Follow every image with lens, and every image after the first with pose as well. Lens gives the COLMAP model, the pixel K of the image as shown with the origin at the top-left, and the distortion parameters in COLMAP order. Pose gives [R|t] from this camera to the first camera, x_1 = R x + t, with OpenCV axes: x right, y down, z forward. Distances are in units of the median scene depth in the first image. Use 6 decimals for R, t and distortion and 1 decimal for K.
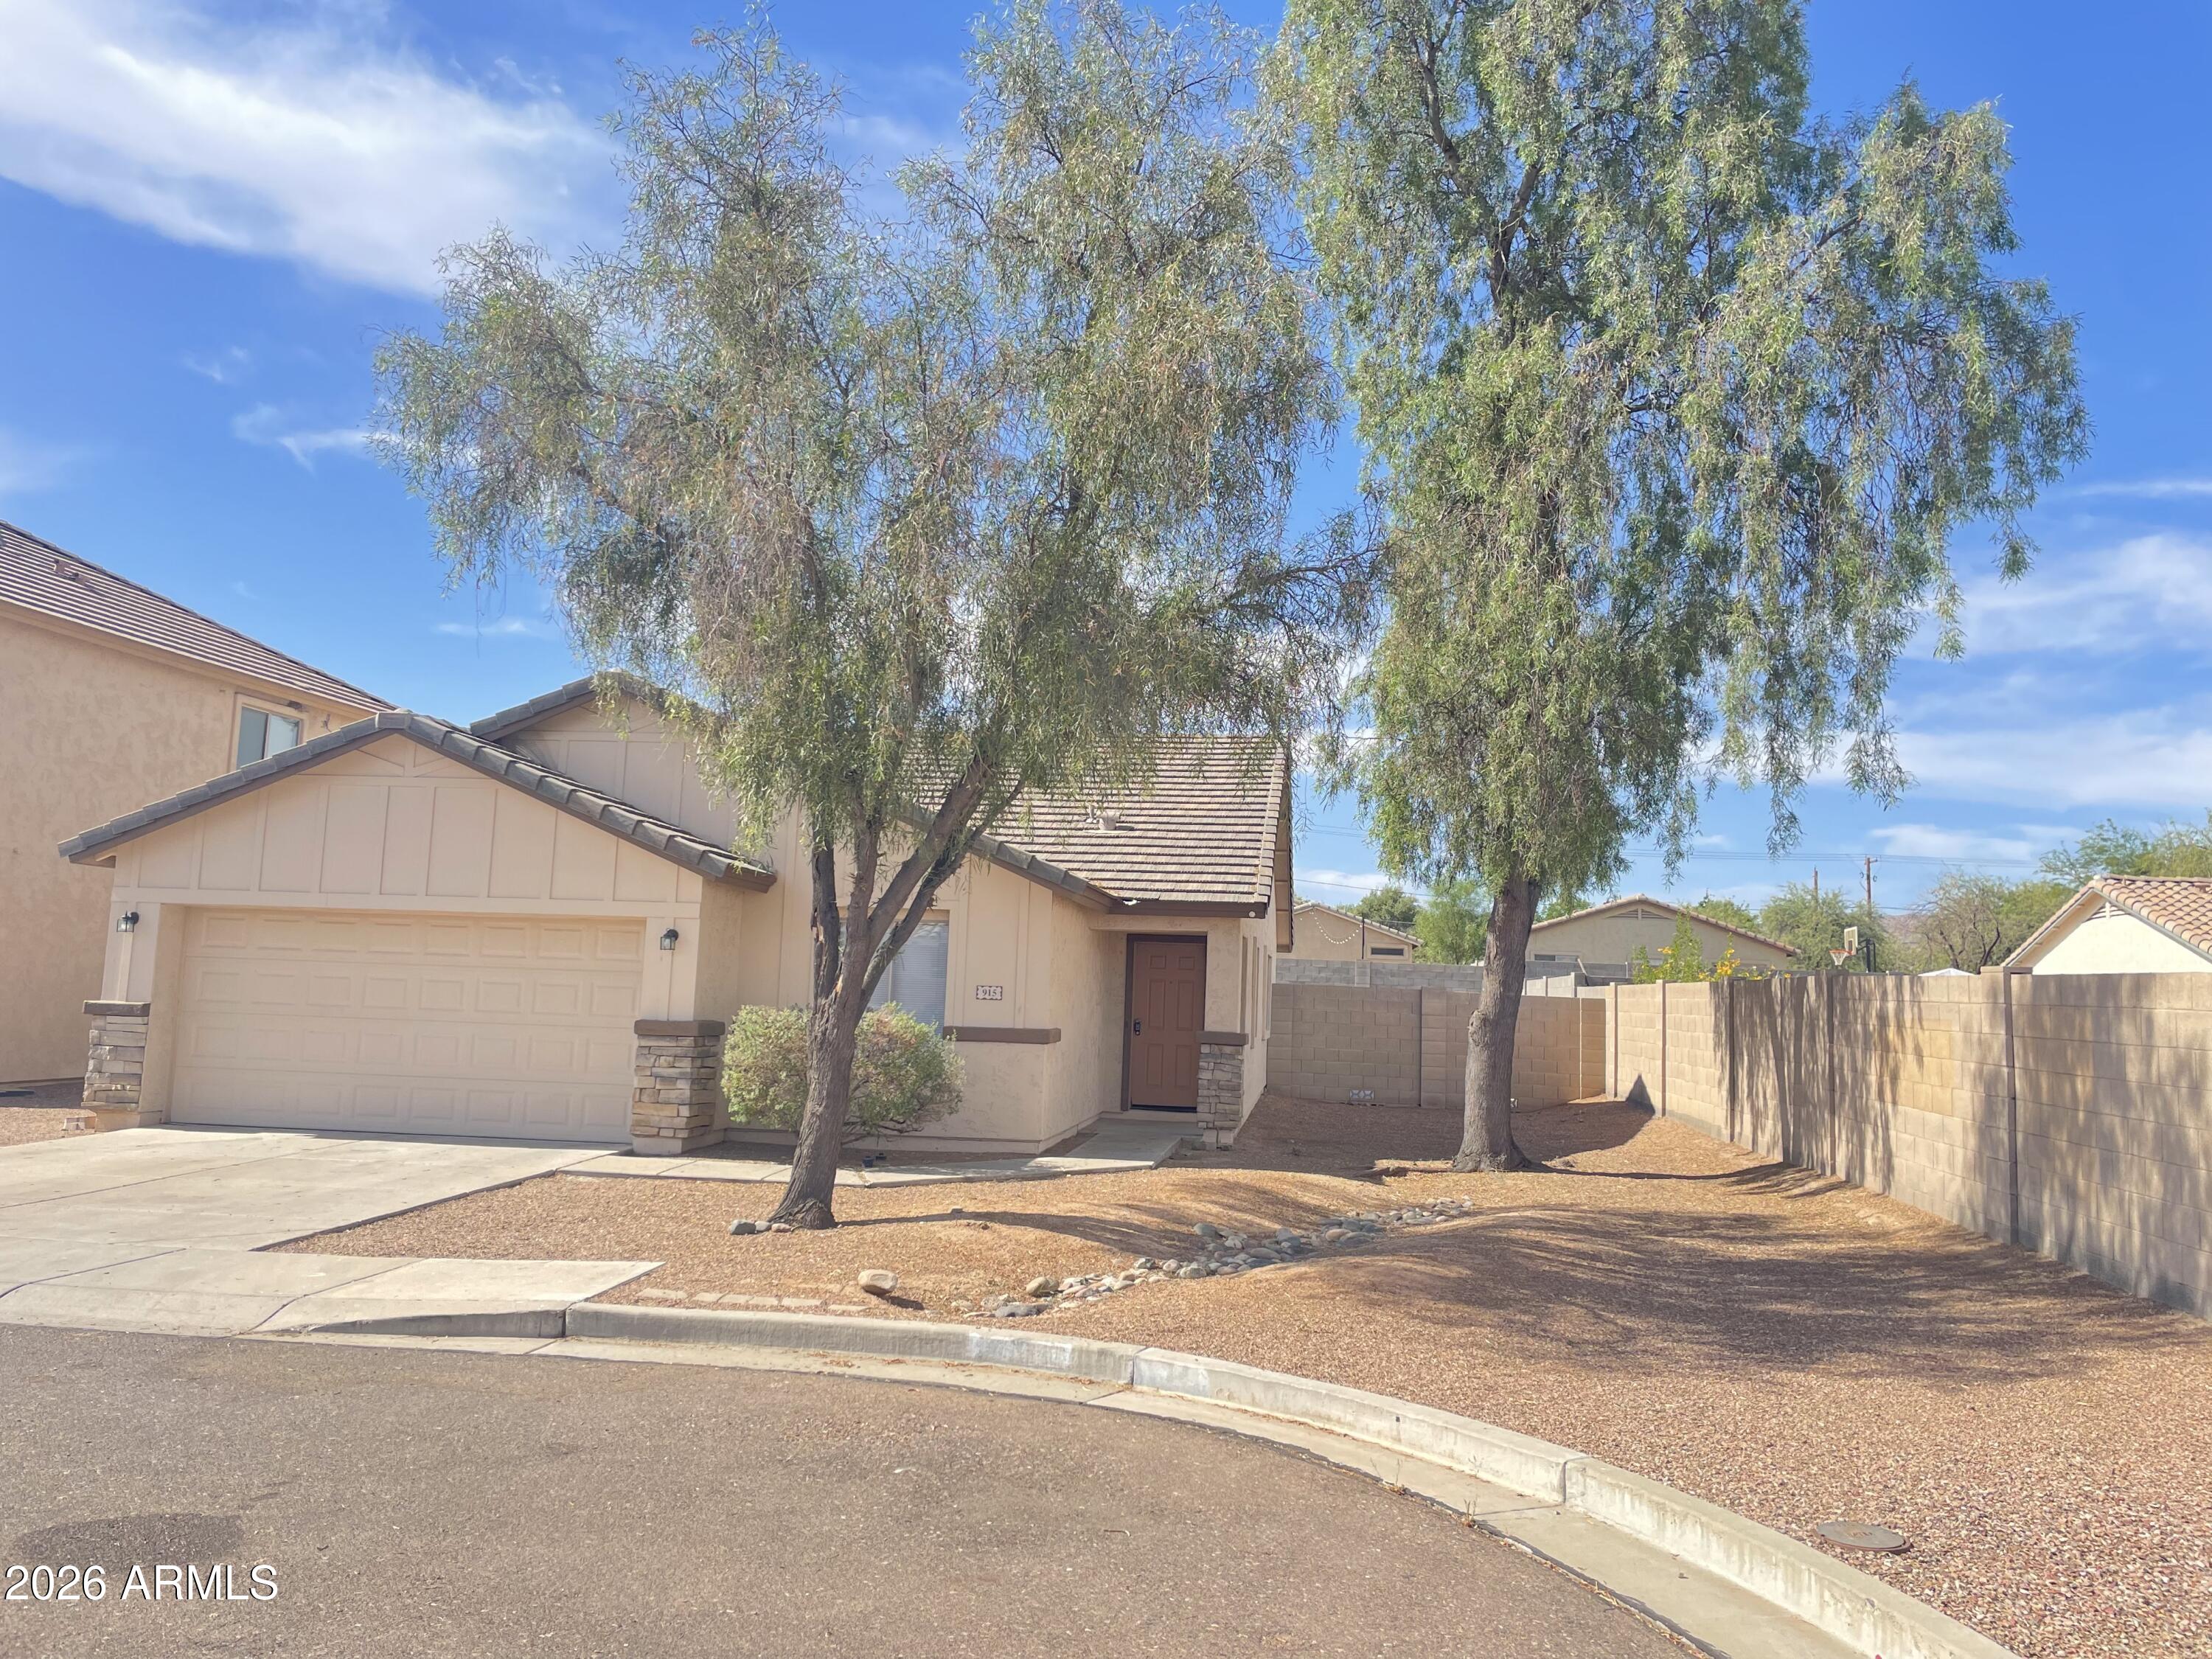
lens RADIAL K [[1650.9, 0, 1103.0], [0, 1650.9, 824.4], [0, 0, 1]] dist [0.007598, -0.001402]
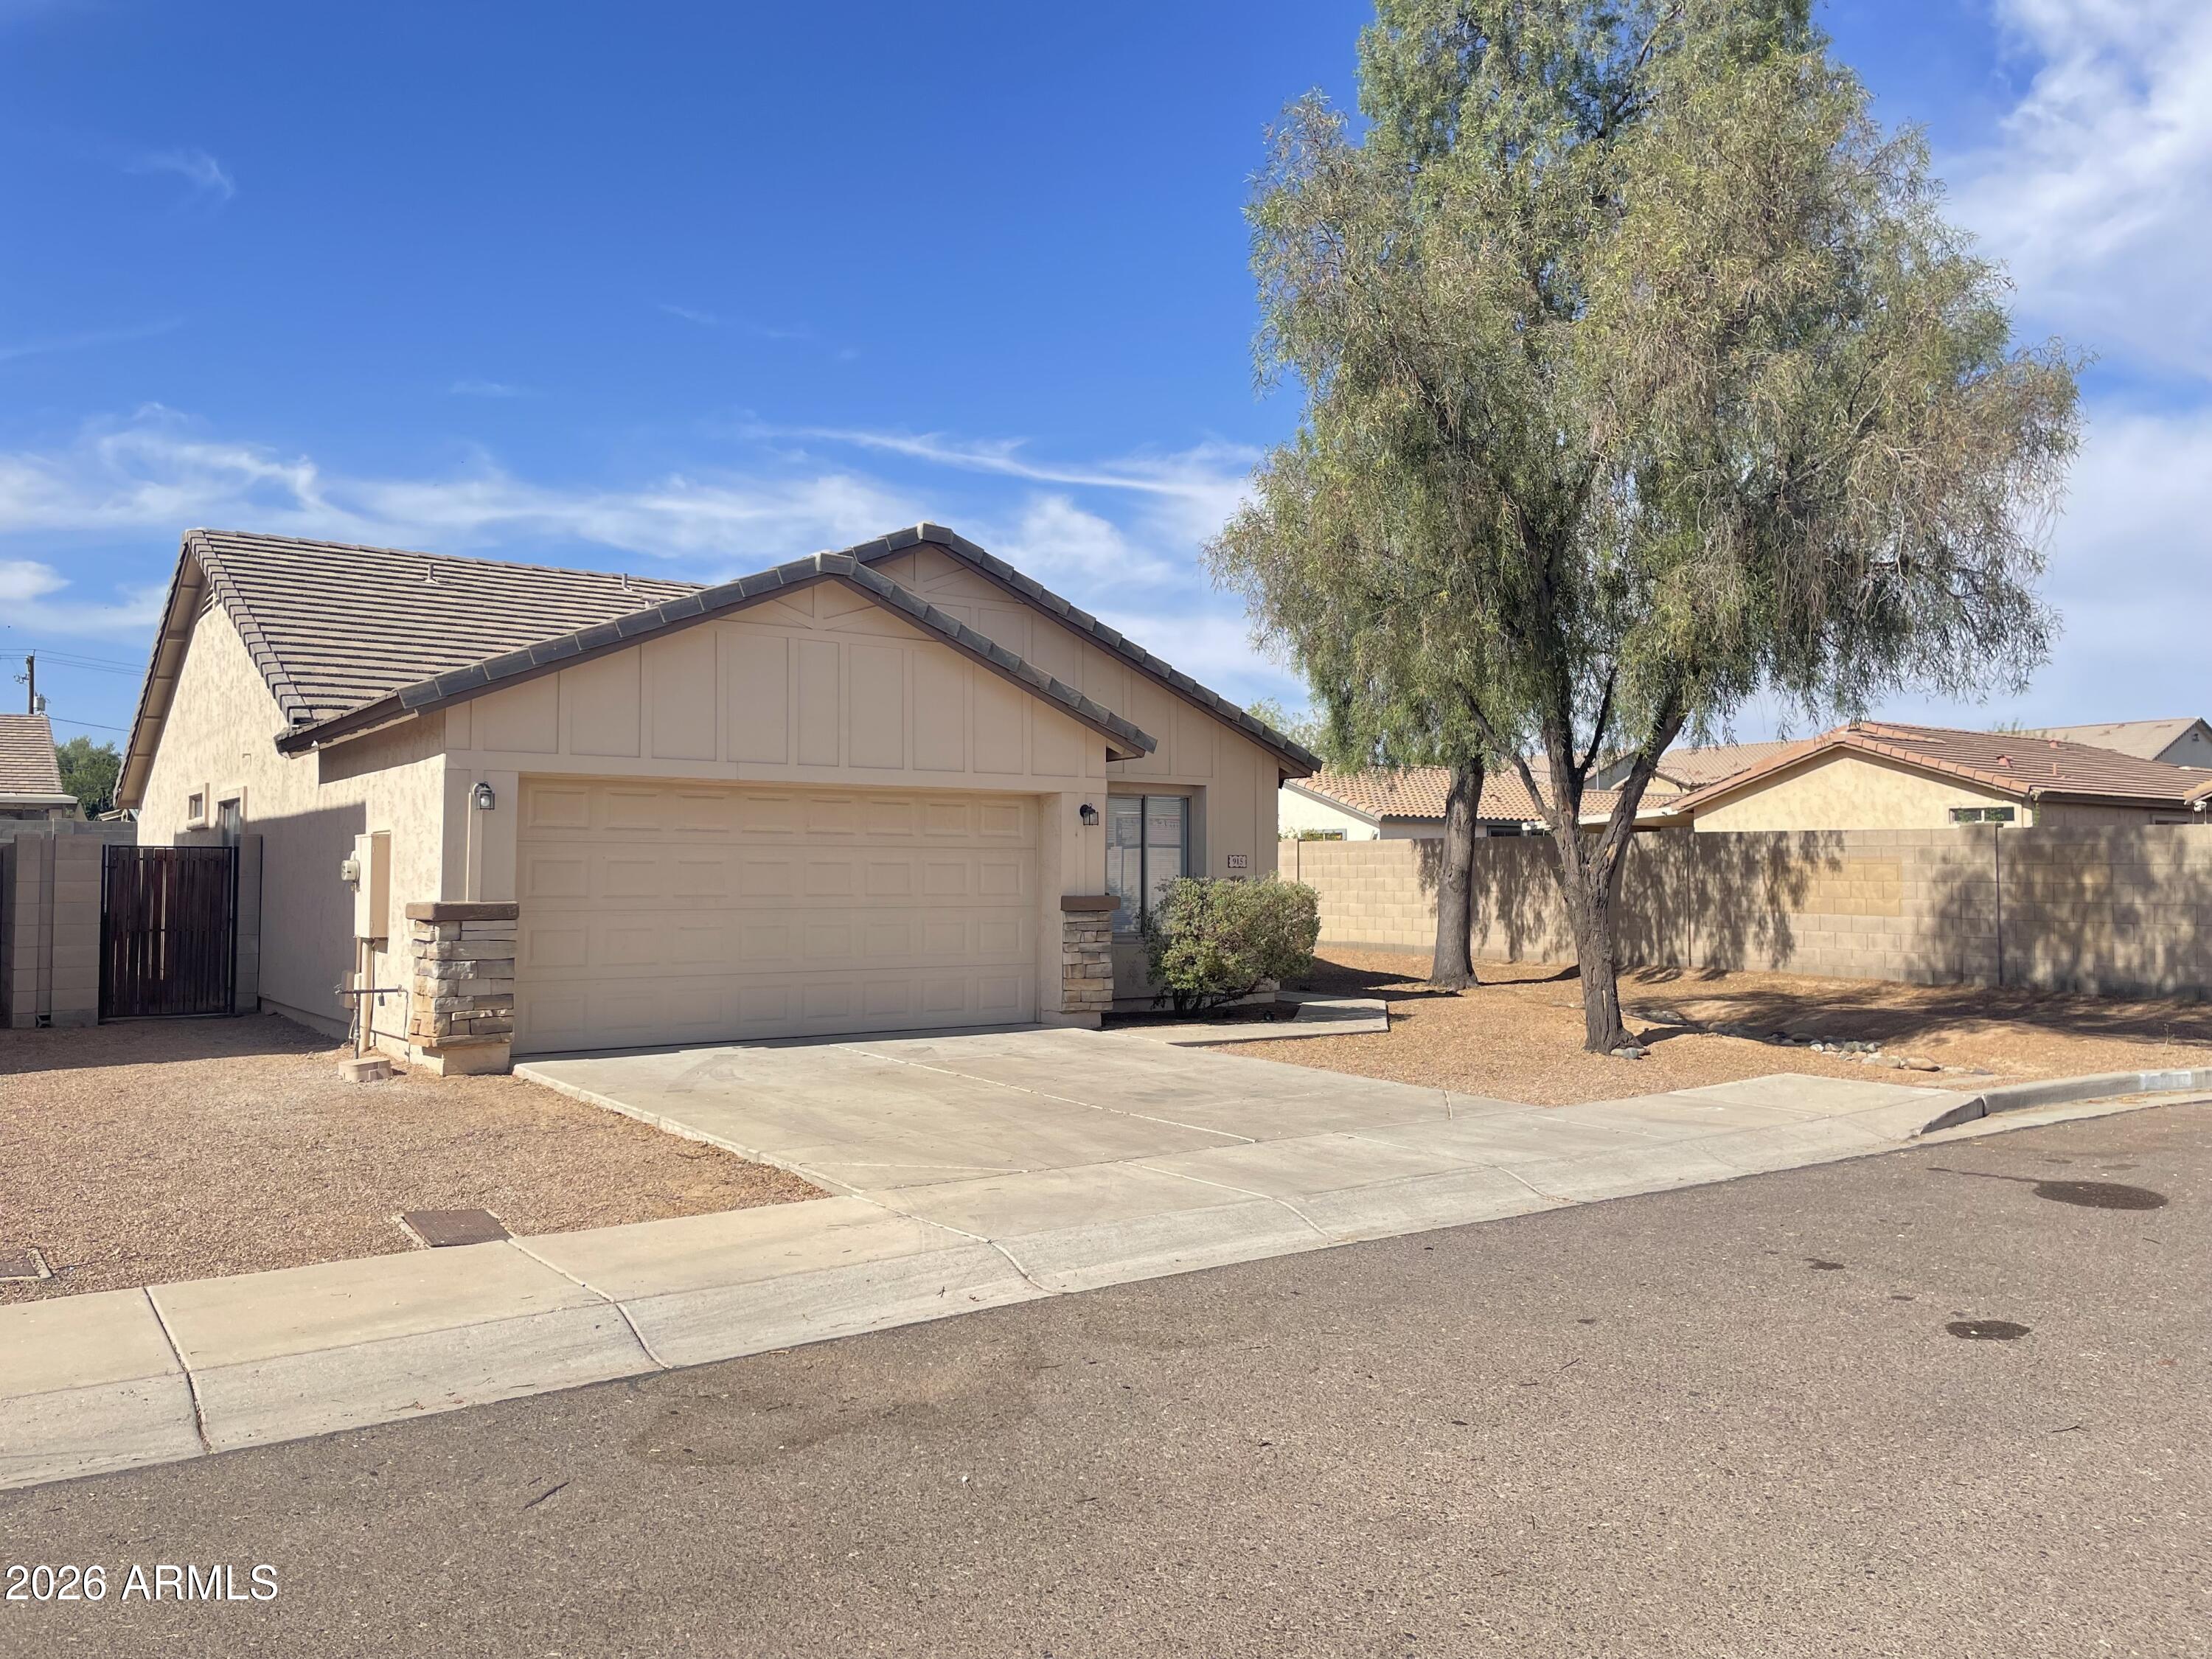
lens RADIAL K [[1650.9, 0, 1115.6], [0, 1650.9, 833.4], [0, 0, 1]] dist [0.007598, -0.001402]
pose [[0.734004, -0.016162, 0.678953, -0.922479], [-0.050496, 0.995651, 0.078290, 0.001923], [-0.677266, -0.091749, 0.729995, 0.261602]]
